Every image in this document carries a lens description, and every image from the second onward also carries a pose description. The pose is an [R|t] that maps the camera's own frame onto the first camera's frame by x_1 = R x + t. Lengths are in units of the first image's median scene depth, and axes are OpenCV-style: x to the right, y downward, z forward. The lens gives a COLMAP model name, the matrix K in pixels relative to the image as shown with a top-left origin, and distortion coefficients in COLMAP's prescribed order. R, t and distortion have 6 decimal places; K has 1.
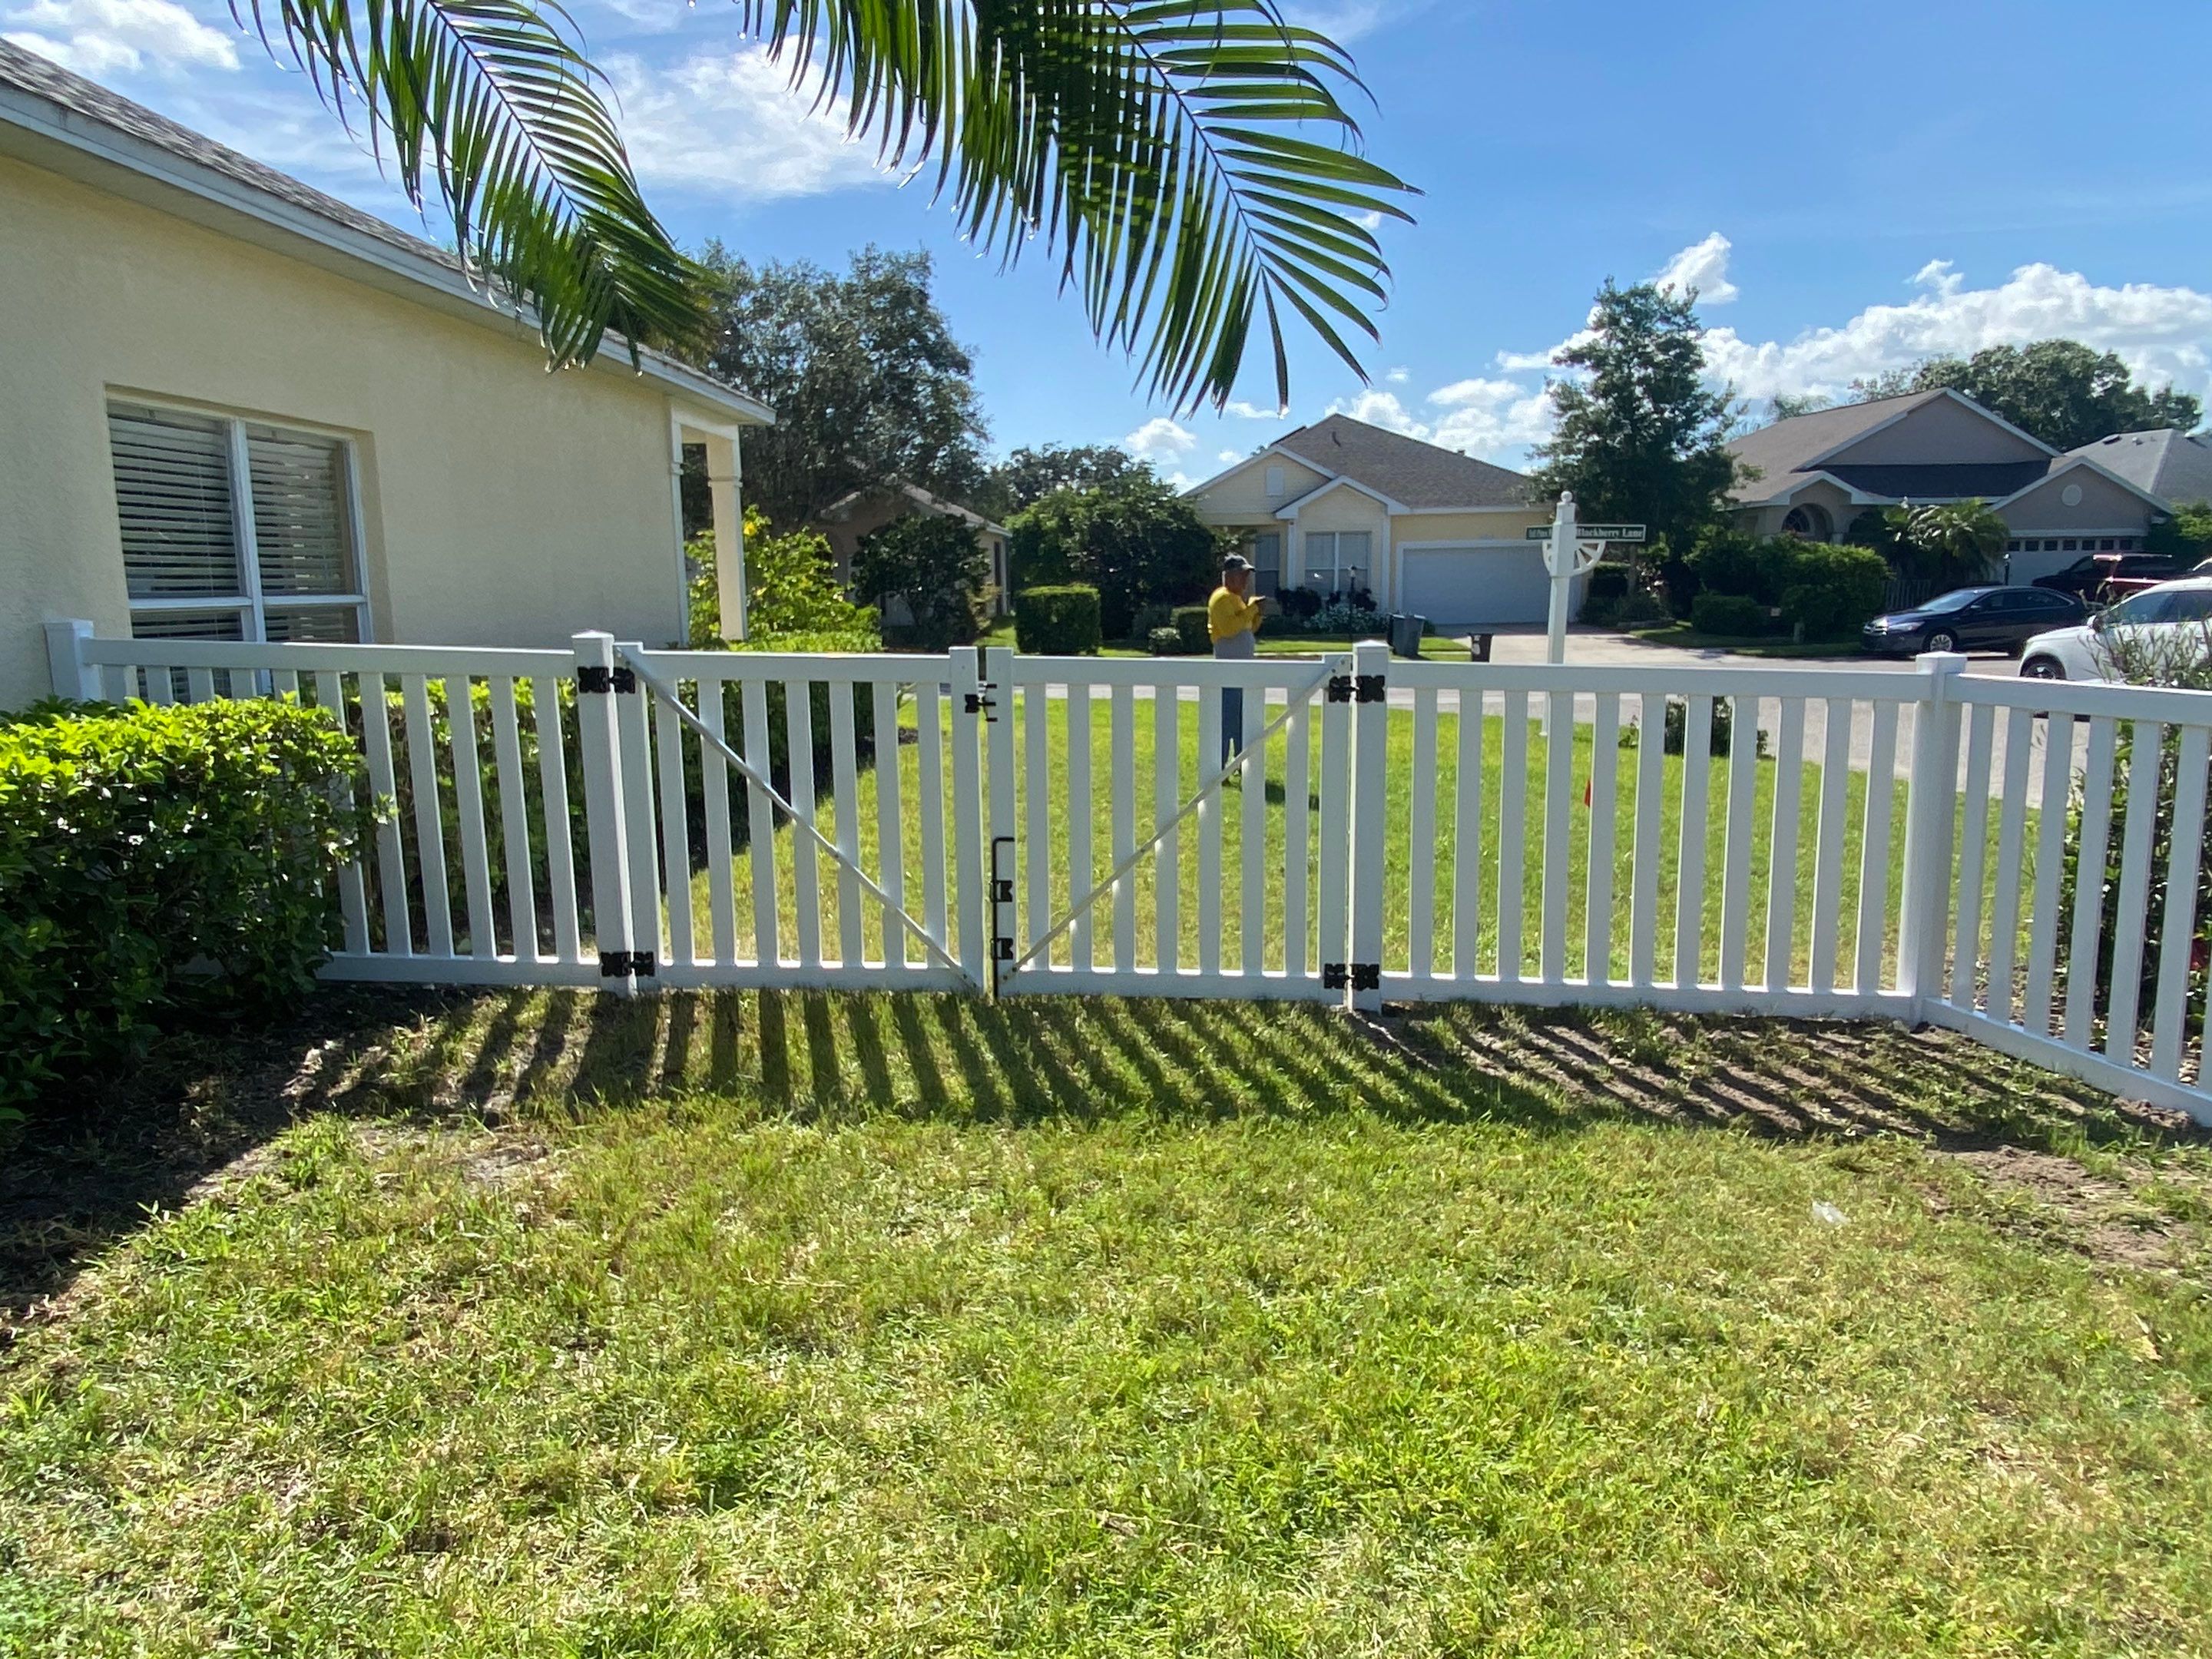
lens RADIAL K [[1351.5, 0, 1089.2], [0, 1351.5, 813.5], [0, 0, 1]] dist [0.021089, -0.038774]
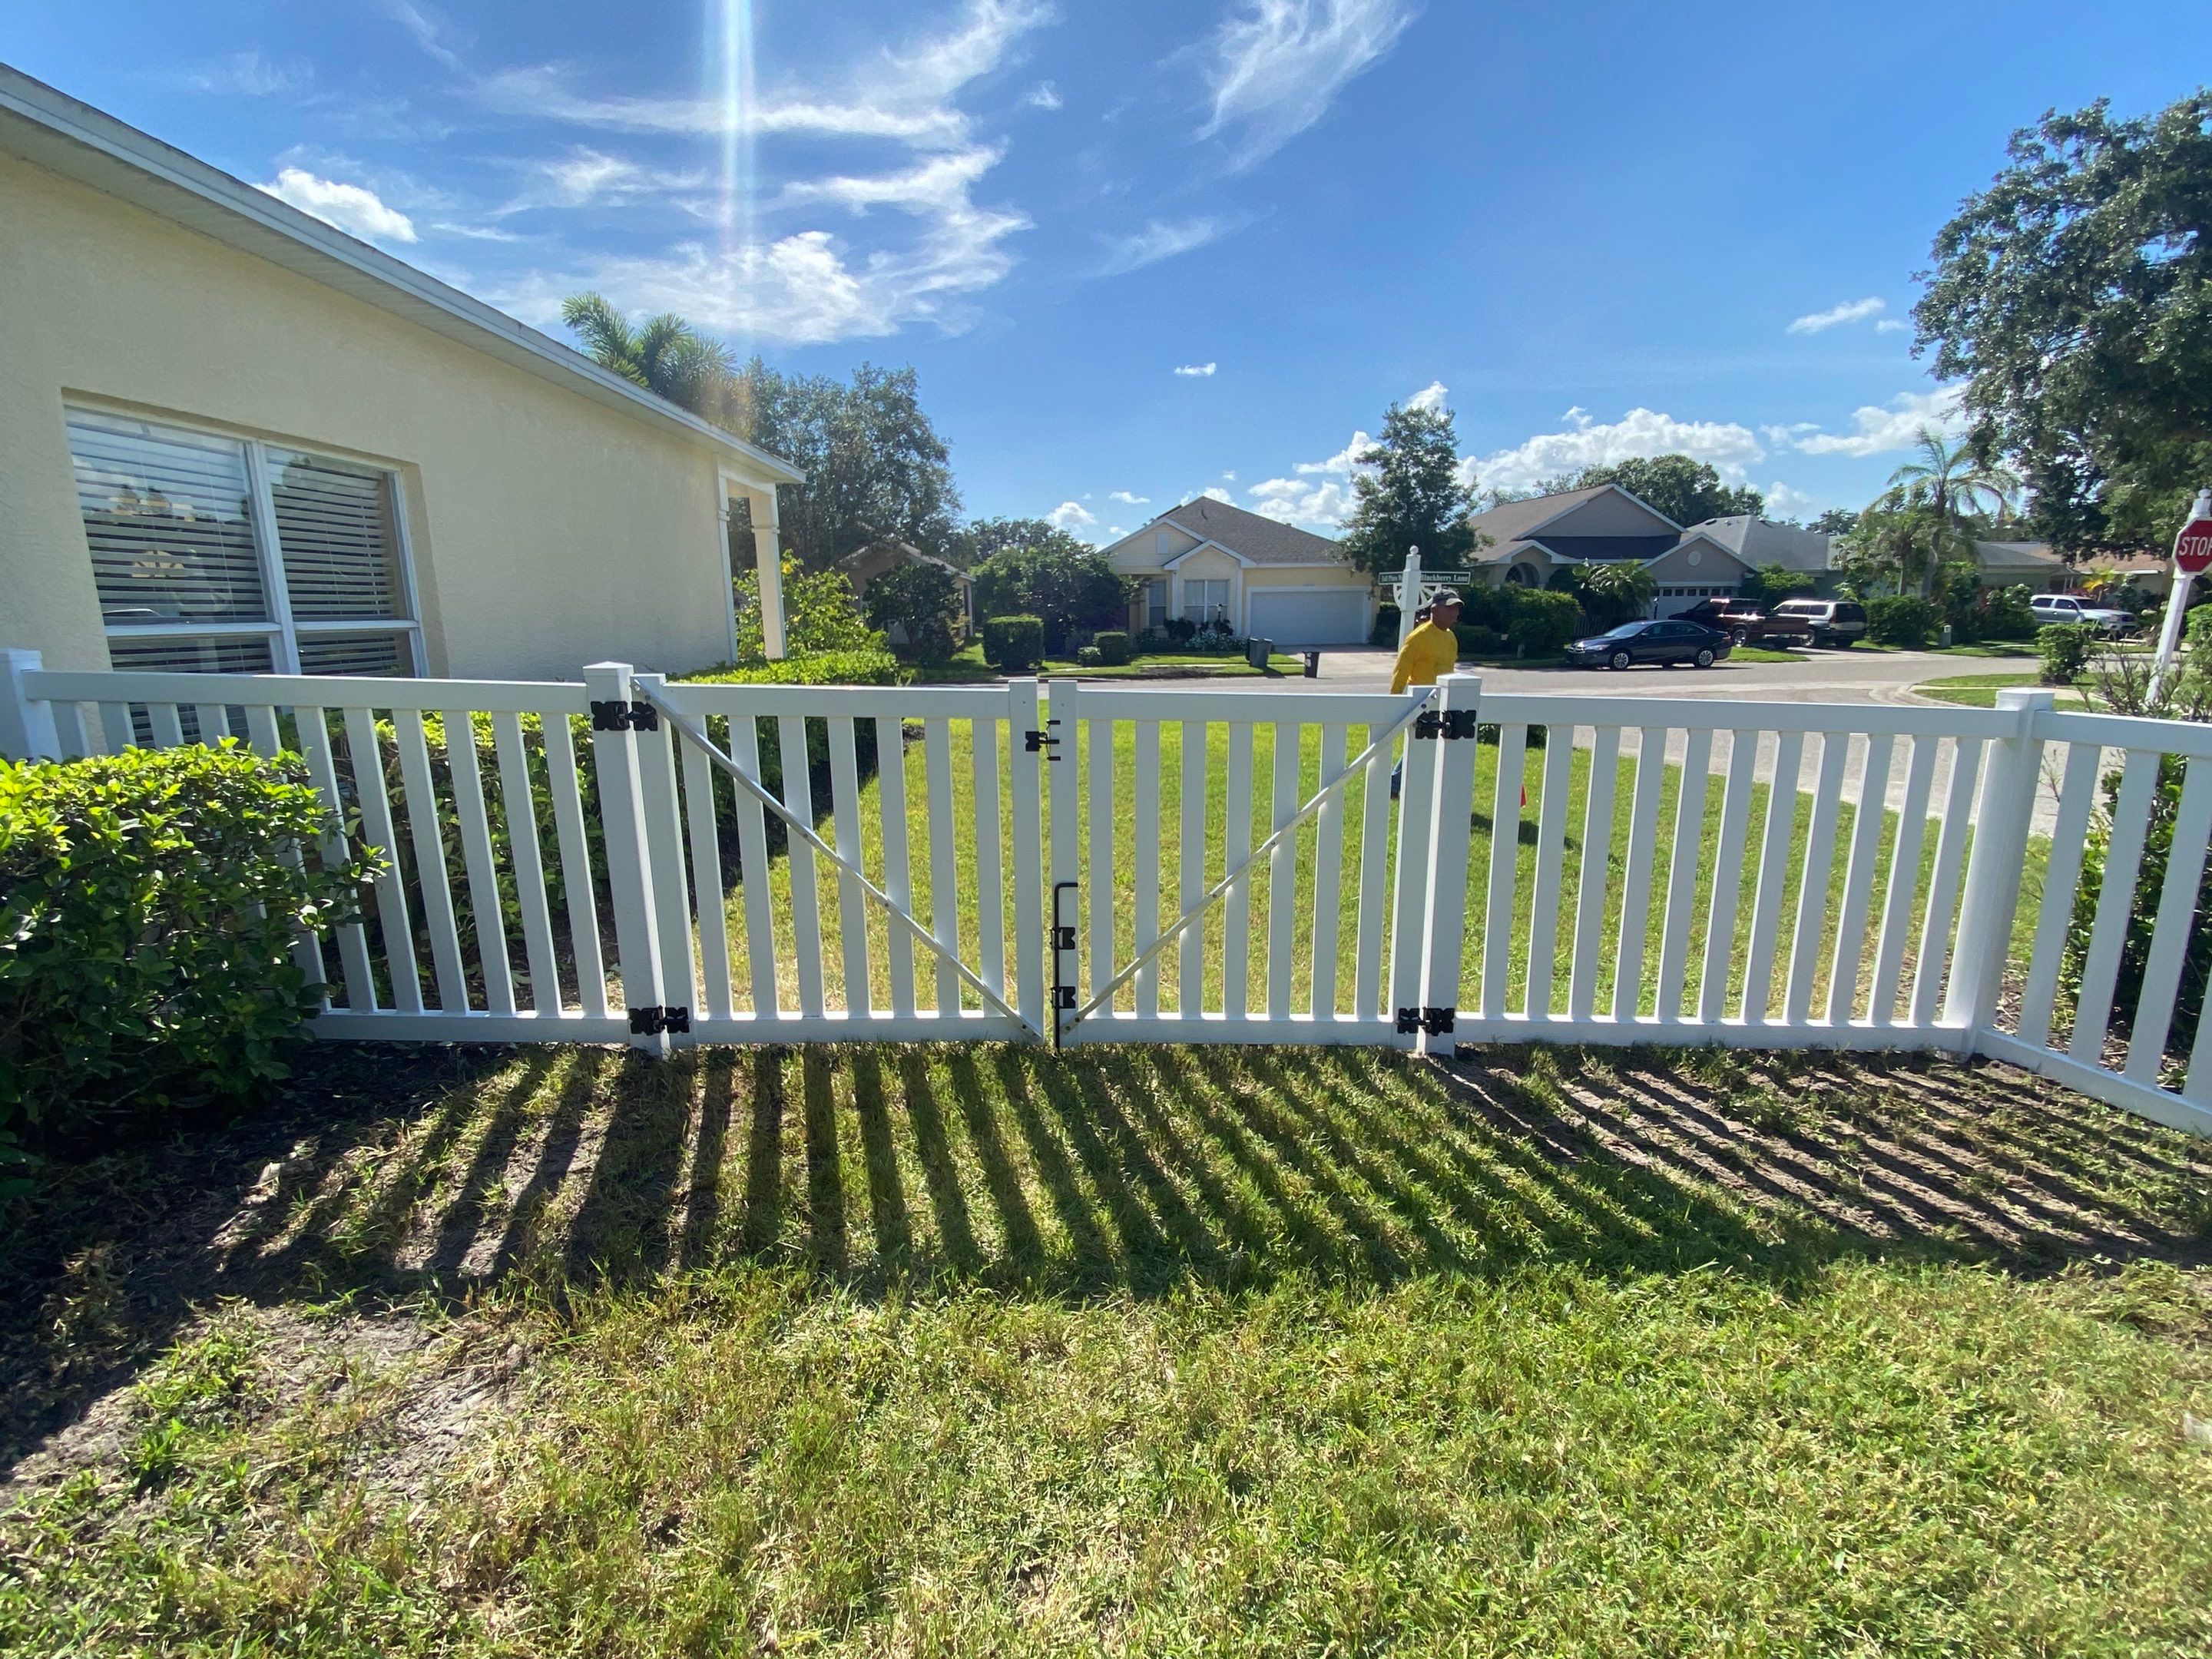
lens RADIAL K [[917.5, 0, 1085.3], [0, 917.5, 810.2], [0, 0, 1]] dist [0.000525, -0.013897]
pose [[0.997933, -0.008434, 0.063700, -0.086902], [0.005806, 0.999129, 0.041325, -0.056846], [-0.063993, -0.040870, 0.997113, 0.355313]]
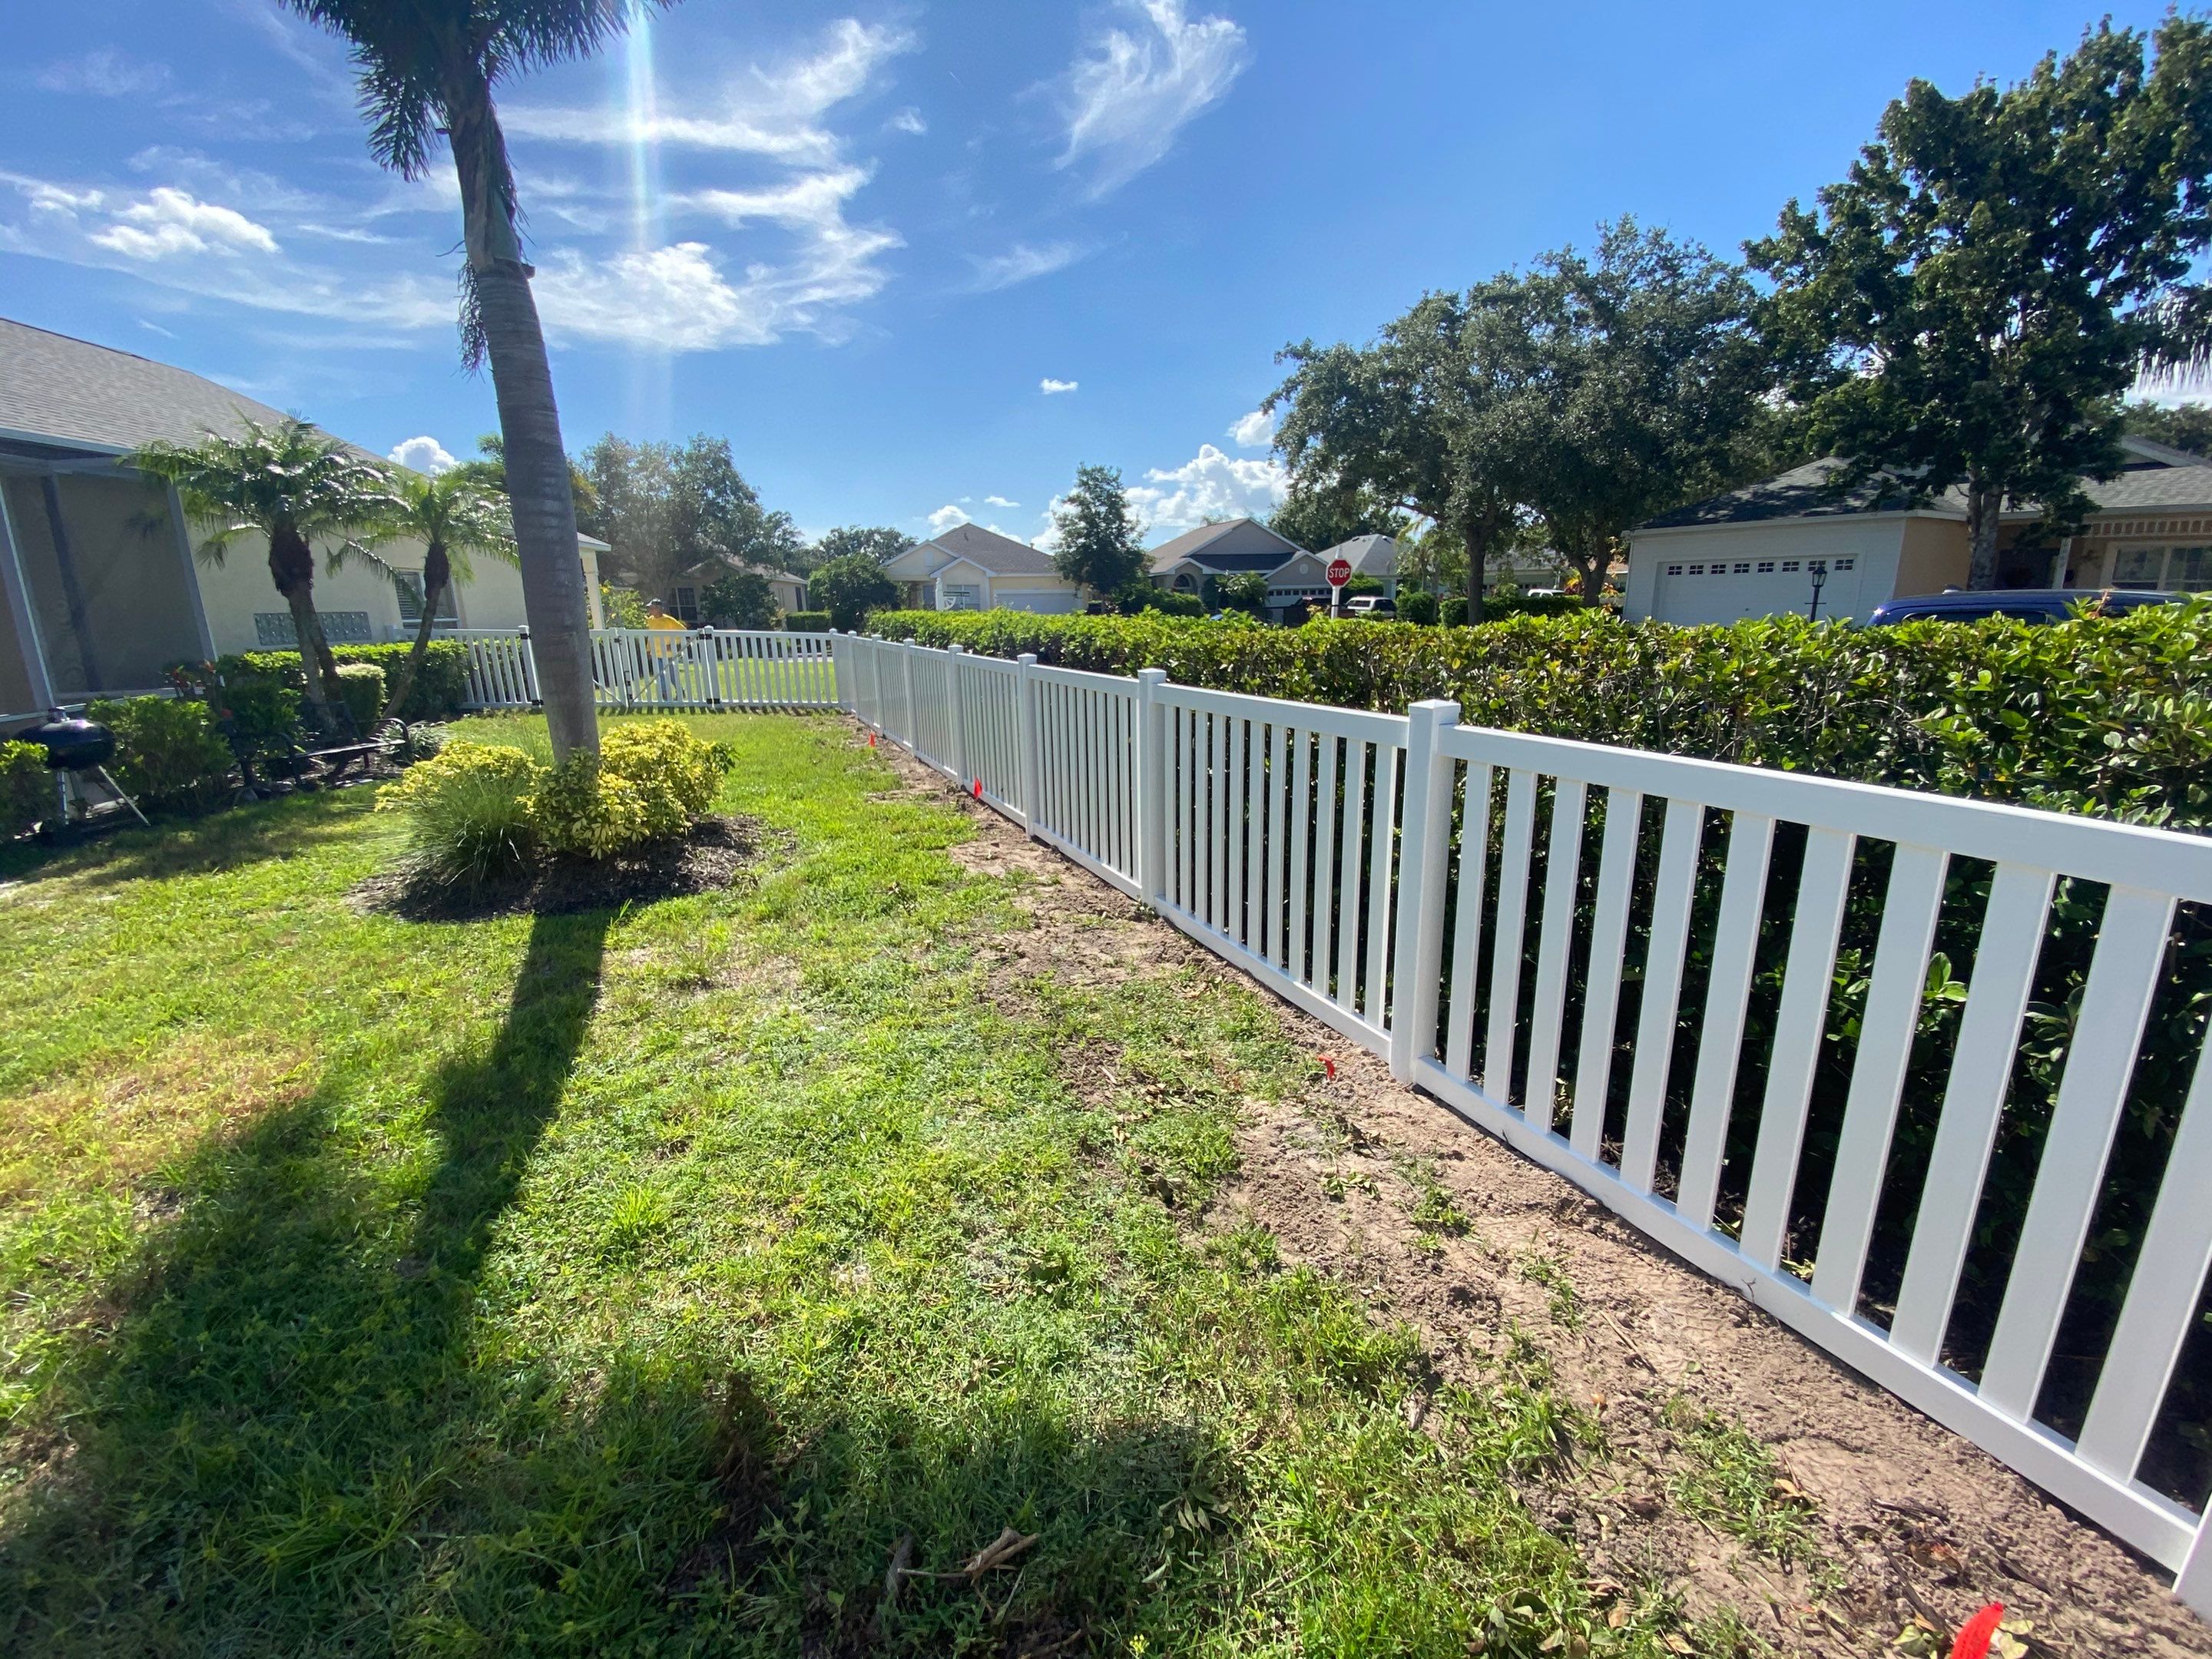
lens RADIAL K [[909.3, 0, 1134.3], [0, 909.3, 837.8], [0, 0, 1]] dist [0.000816, -0.013504]
pose [[0.981981, -0.046954, 0.183056, 1.907468], [0.032280, 0.996082, 0.082336, 0.674841], [-0.186205, -0.074943, 0.979649, -4.359618]]
